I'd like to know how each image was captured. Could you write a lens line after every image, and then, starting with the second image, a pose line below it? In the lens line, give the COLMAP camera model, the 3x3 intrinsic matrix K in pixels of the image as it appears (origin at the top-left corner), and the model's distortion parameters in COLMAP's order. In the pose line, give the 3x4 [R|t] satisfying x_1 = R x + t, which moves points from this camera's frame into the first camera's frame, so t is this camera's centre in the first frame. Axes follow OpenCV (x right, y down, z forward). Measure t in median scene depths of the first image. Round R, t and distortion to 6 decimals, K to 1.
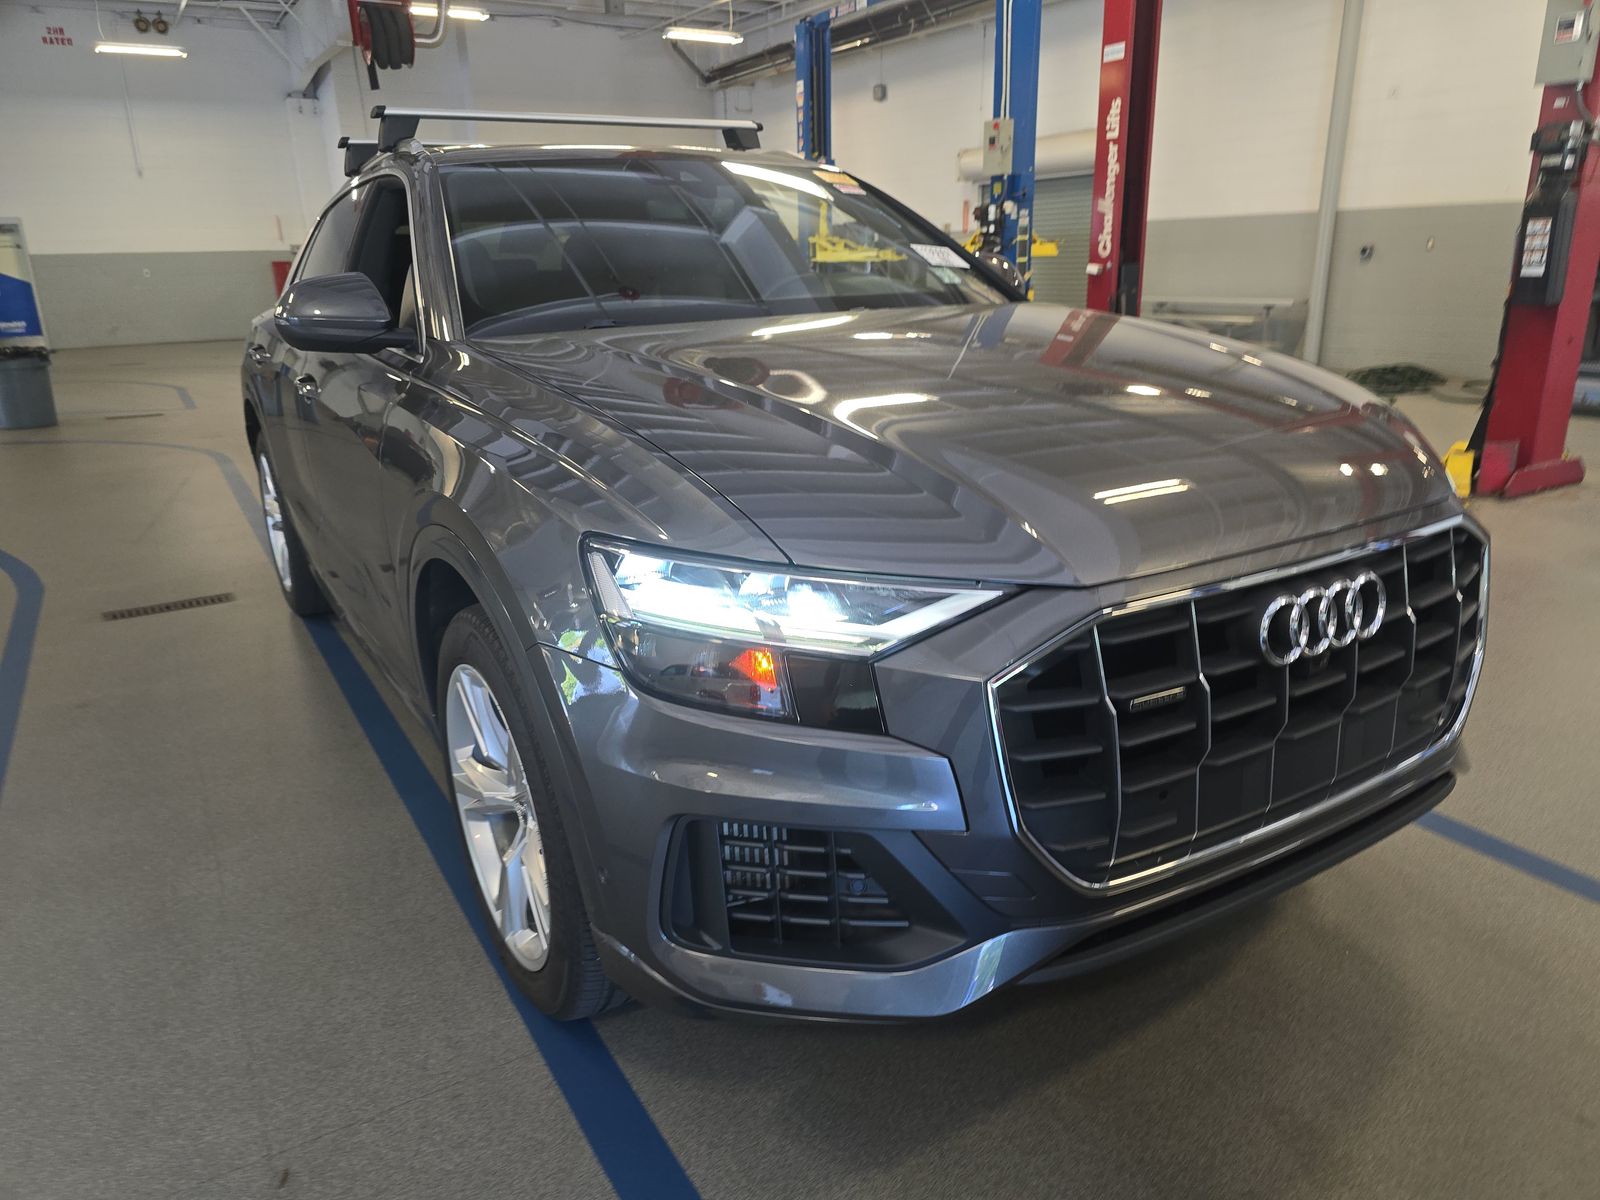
lens RADIAL K [[1042.7, 0, 811.0], [0, 1042.7, 595.6], [0, 0, 1]] dist [0.041568, -0.029431]
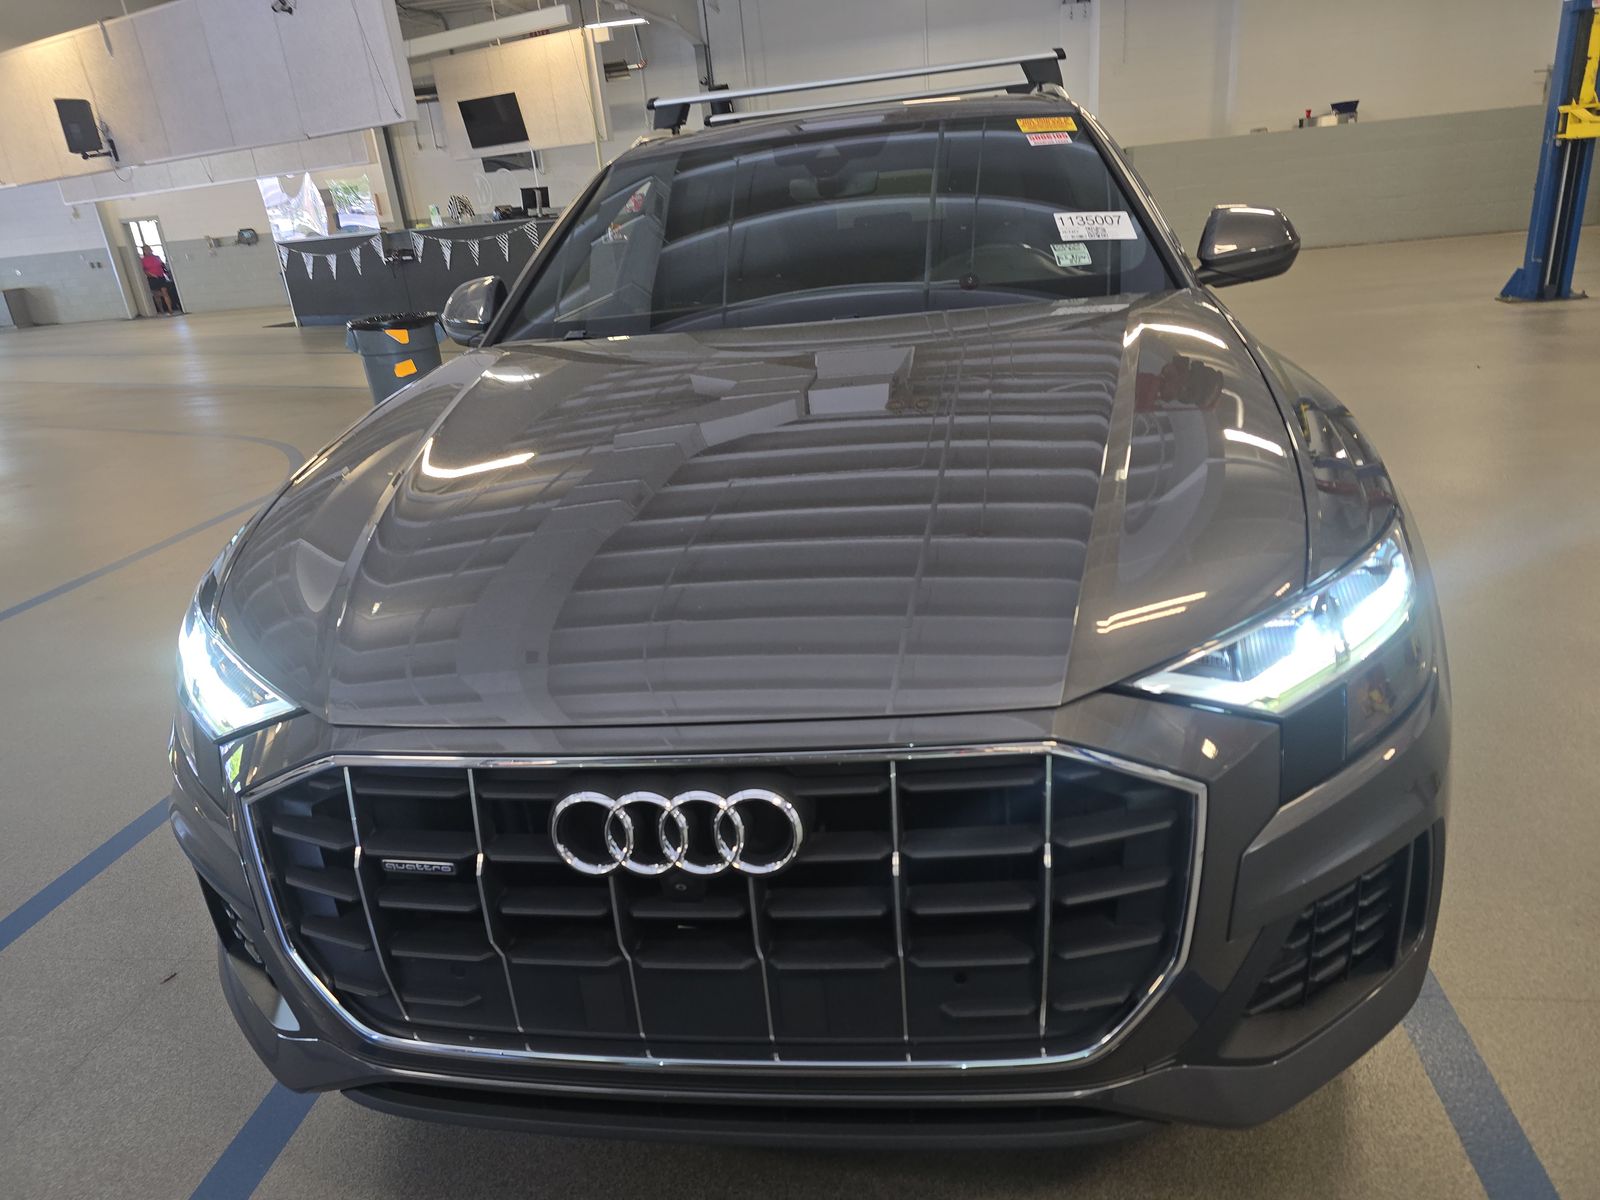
lens RADIAL K [[1042.7, 0, 806.4], [0, 1042.7, 602.9], [0, 0, 1]] dist [0.041568, -0.029431]
pose [[0.777302, 0.186702, -0.600786, 1.028173], [-0.127236, 0.981870, 0.140509, -0.272352], [0.616127, -0.032776, 0.786964, 0.489976]]
